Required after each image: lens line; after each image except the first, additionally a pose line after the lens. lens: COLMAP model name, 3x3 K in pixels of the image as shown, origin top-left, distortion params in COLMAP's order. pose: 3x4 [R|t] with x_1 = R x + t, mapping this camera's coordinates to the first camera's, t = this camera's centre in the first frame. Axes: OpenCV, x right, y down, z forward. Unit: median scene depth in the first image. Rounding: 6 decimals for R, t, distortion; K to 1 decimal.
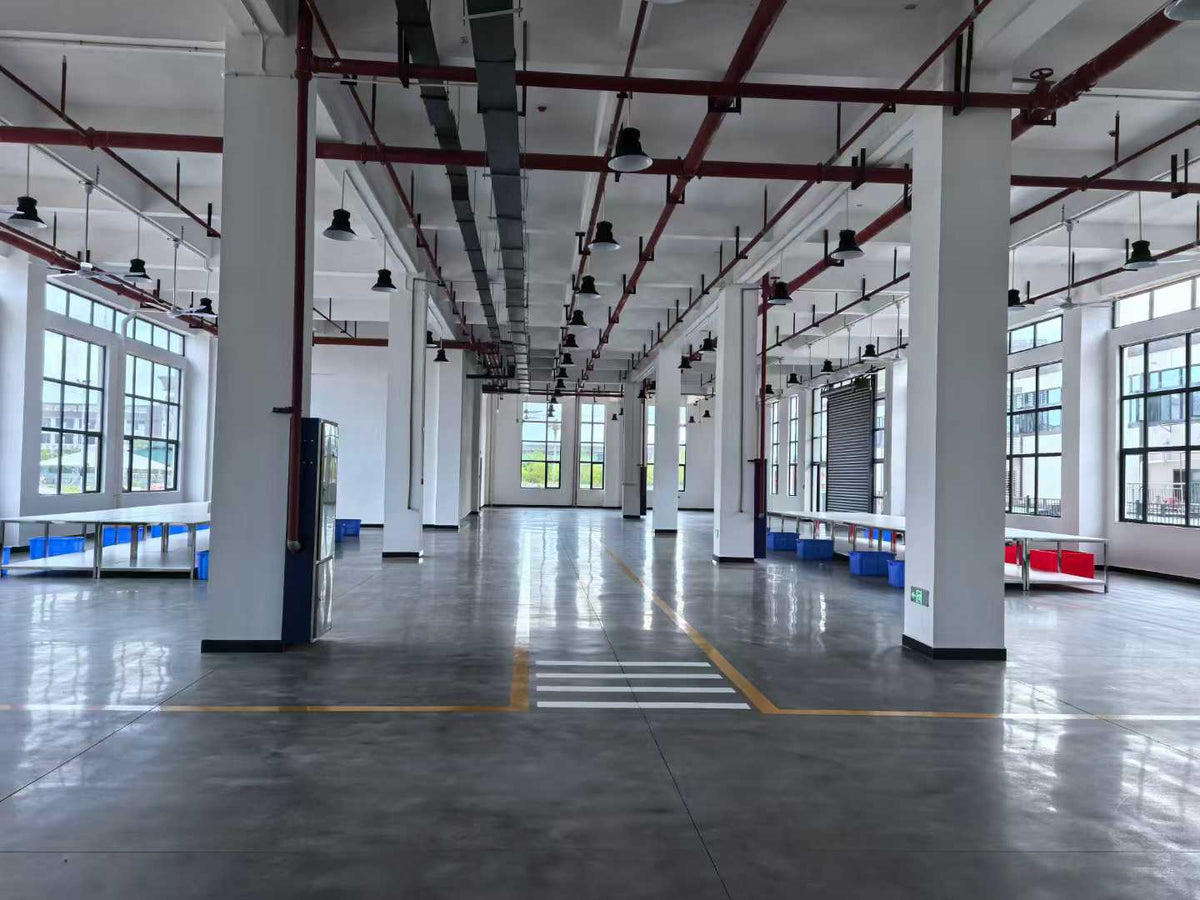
lens RADIAL K [[940.0, 0, 600.0], [0, 940.0, 450.0], [0, 0, 1]] dist [0.084124, -0.092501]
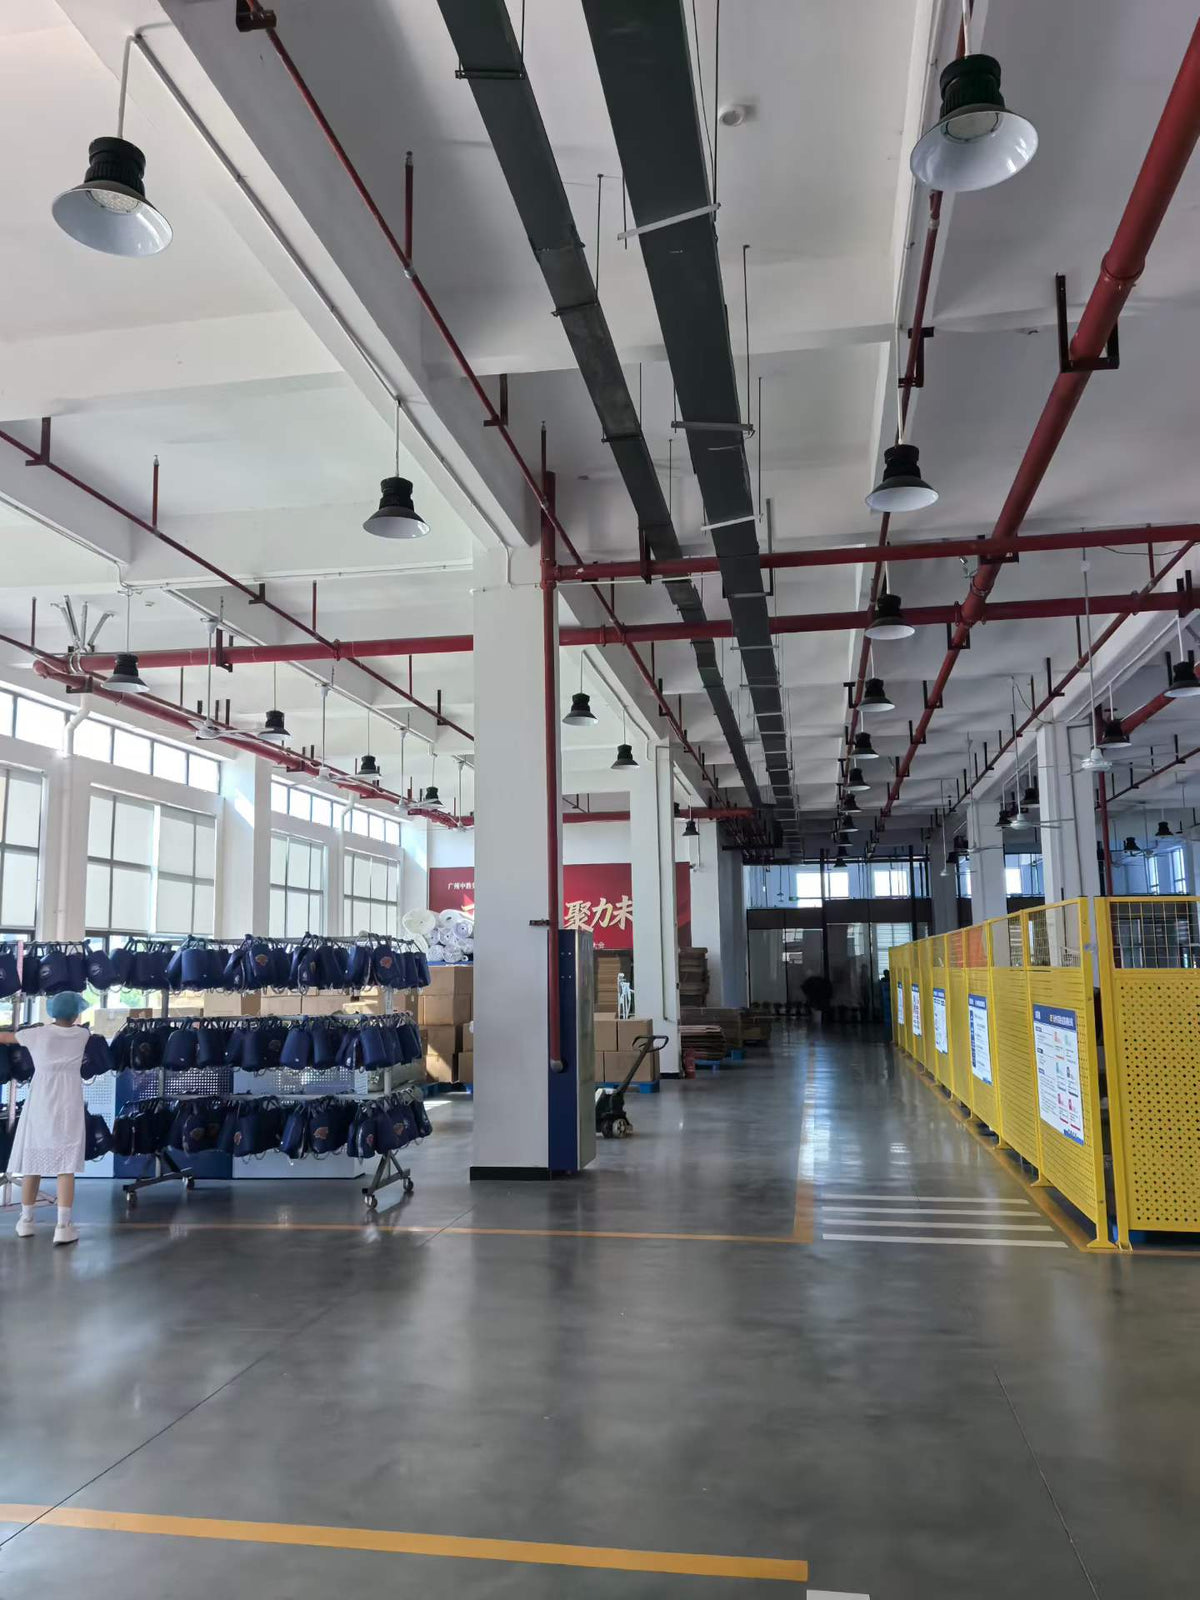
lens RADIAL K [[1253.4, 0, 600.0], [0, 1253.4, 800.0], [0, 0, 1]] dist [0.084124, -0.092501]
pose [[0.970345, -0.066564, -0.232378, 0.022857], [0.041645, 0.992999, -0.110541, -0.016158], [0.238109, 0.097586, 0.966323, -0.168889]]
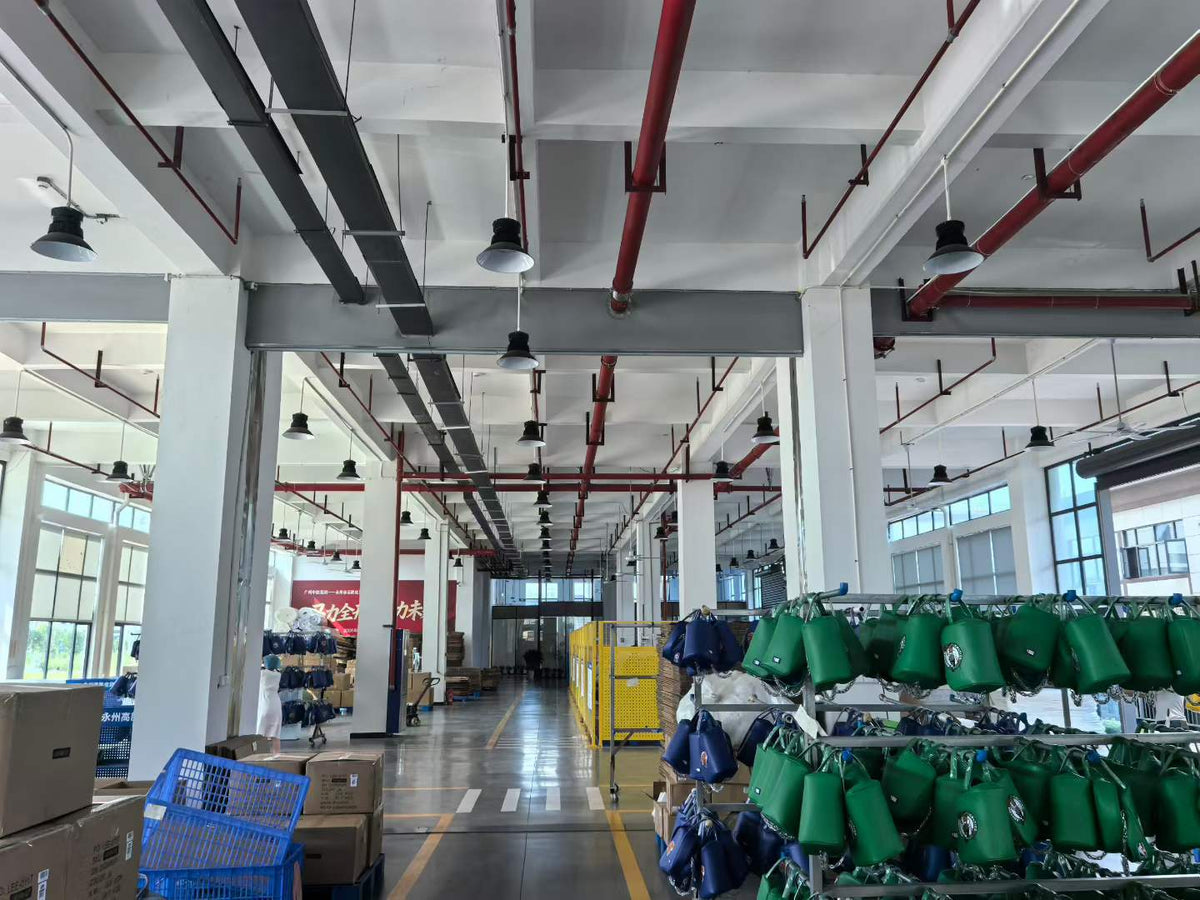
lens RADIAL K [[940.0, 0, 600.0], [0, 940.0, 450.0], [0, 0, 1]] dist [0.084124, -0.092501]
pose [[0.999425, -0.030042, -0.015713, 0.159767], [0.026918, 0.984906, -0.170984, -0.040643], [0.020612, 0.170462, 0.985149, -0.933510]]
